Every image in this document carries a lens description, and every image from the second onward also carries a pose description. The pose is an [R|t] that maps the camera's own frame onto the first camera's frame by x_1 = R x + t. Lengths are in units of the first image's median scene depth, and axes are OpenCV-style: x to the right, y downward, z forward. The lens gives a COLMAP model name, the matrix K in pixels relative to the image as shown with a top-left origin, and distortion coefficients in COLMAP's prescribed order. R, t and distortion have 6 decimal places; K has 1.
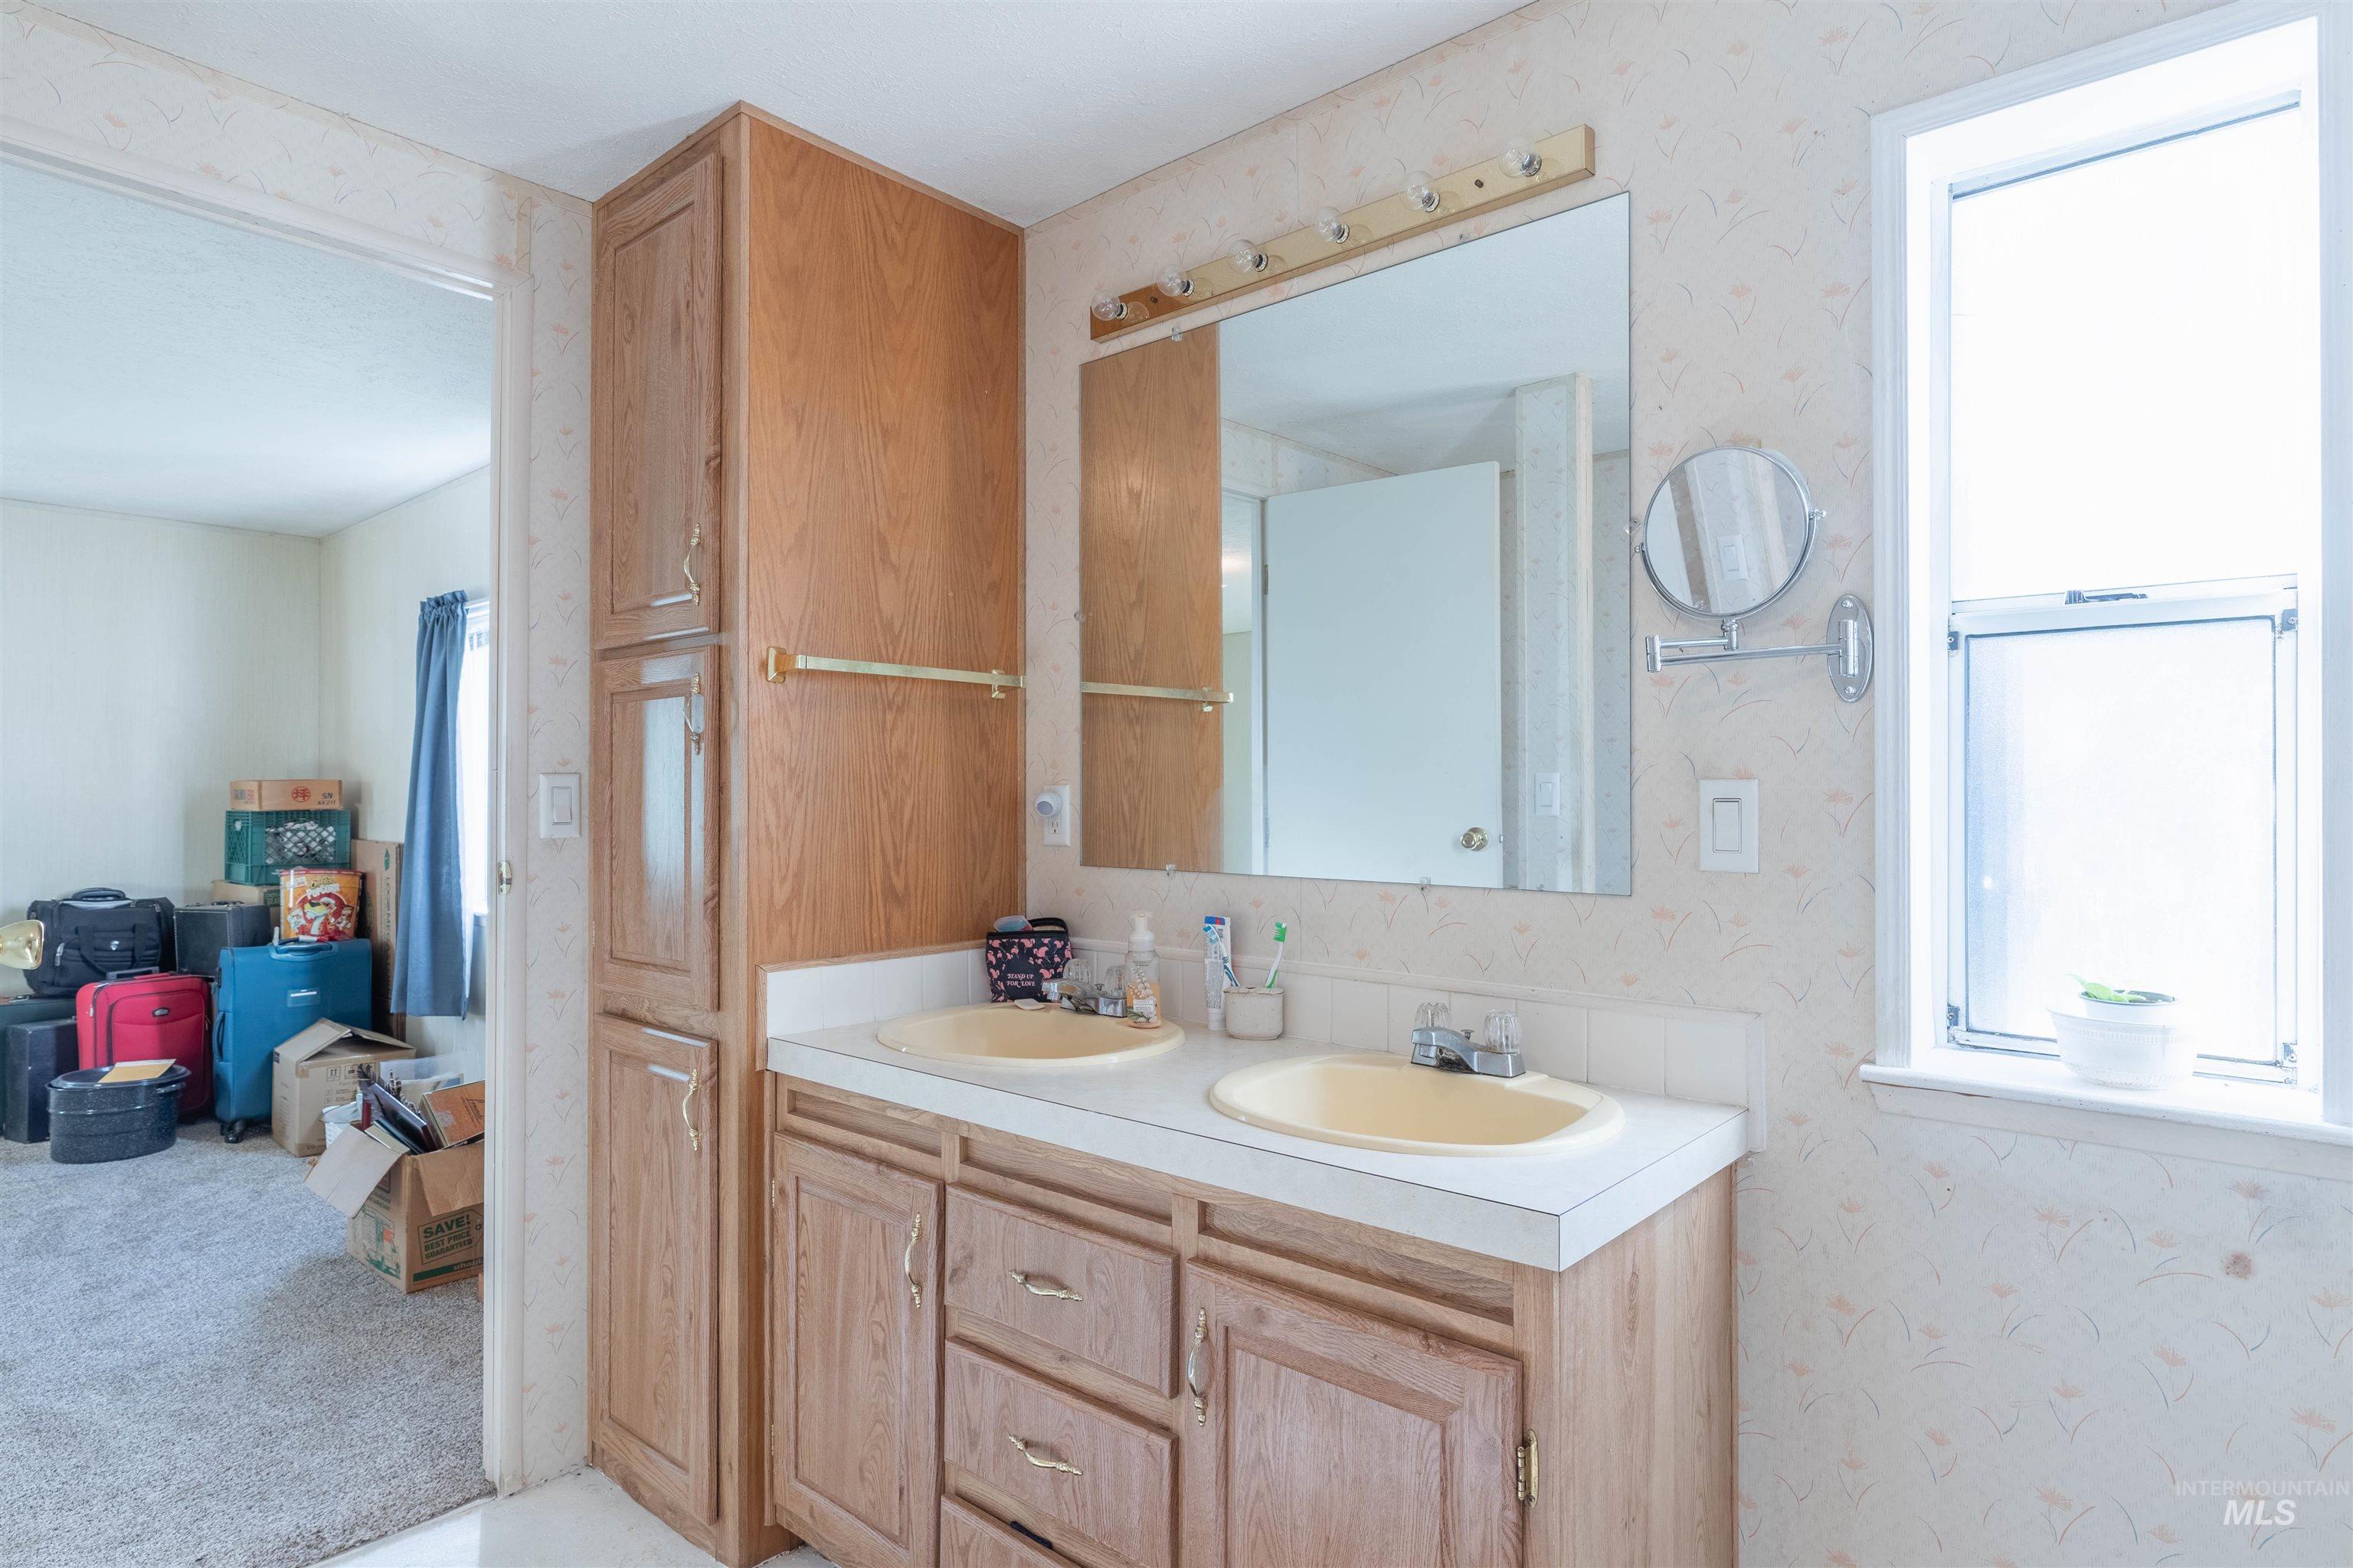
lens RADIAL K [[1242.3, 0, 1176.5], [0, 1242.3, 784.0], [0, 0, 1]] dist [-0.000764, -0.000122]
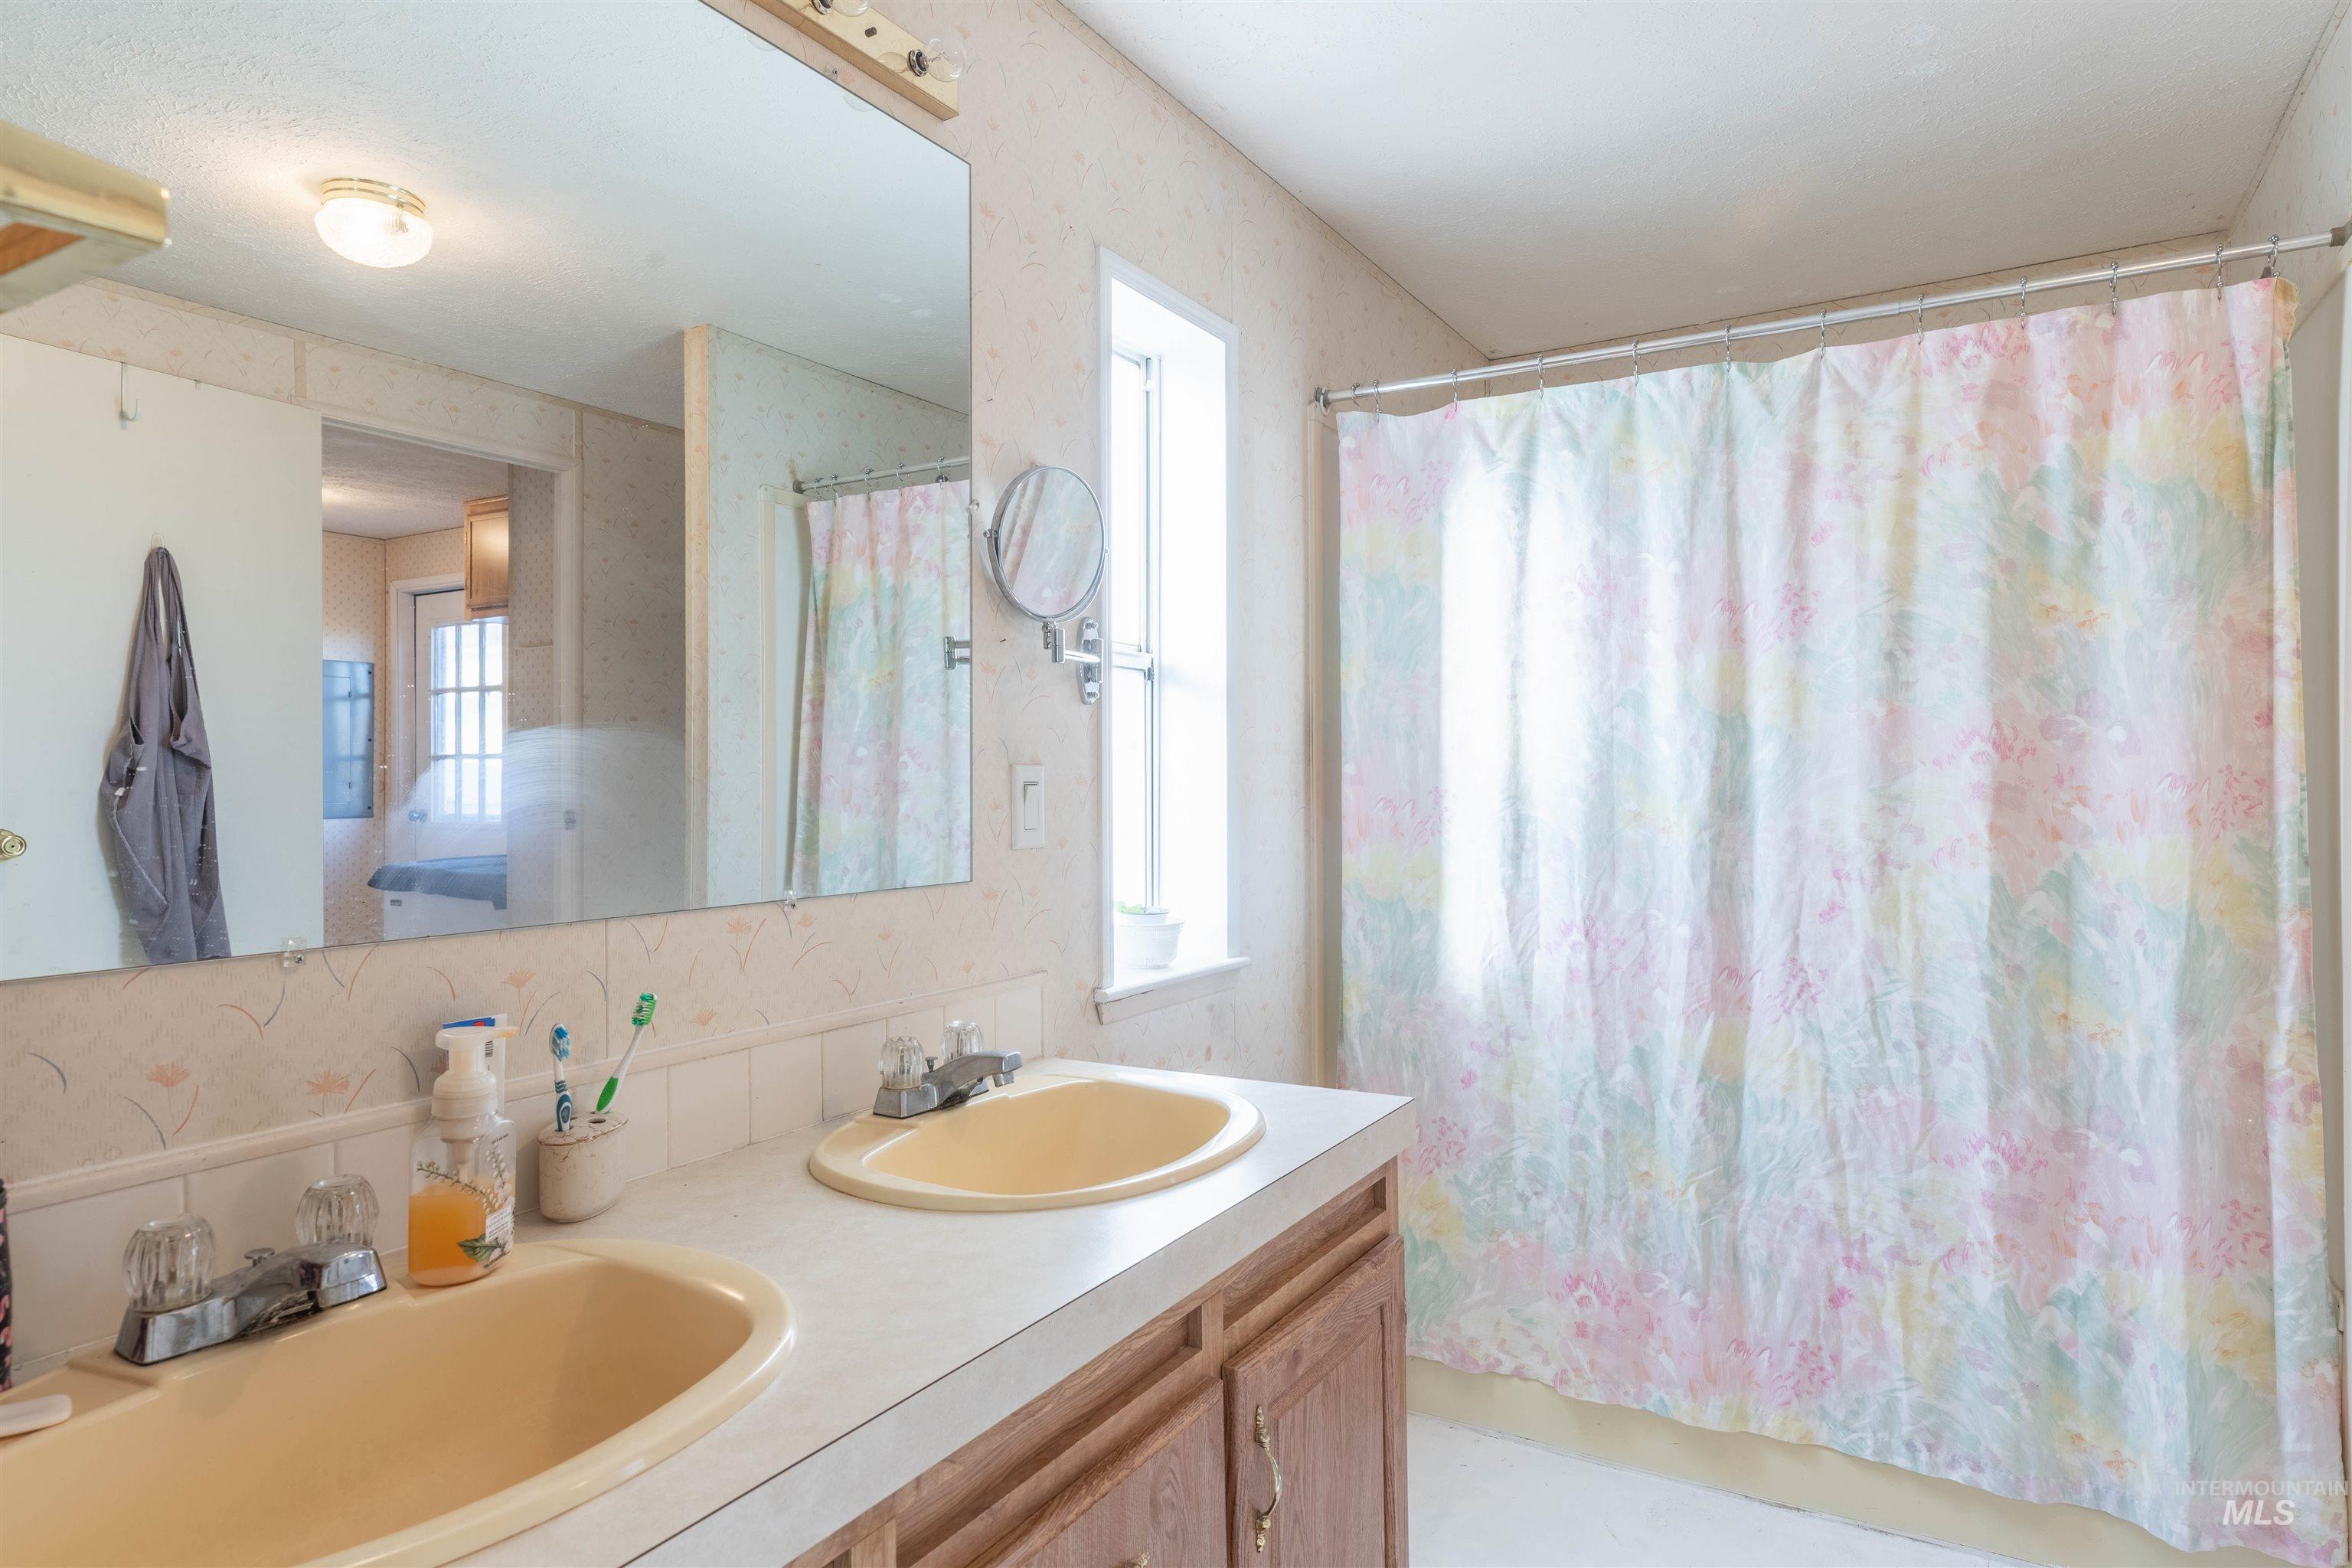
lens RADIAL K [[1354.1, 0, 1170.7], [0, 1354.1, 780.0], [0, 0, 1]] dist [0.002183, 0.000043]
pose [[-0.181712, -0.000147, 0.983352, -0.797281], [-0.004475, 0.999990, -0.000677, 0.010847], [-0.983342, -0.004524, -0.181710, 1.150877]]
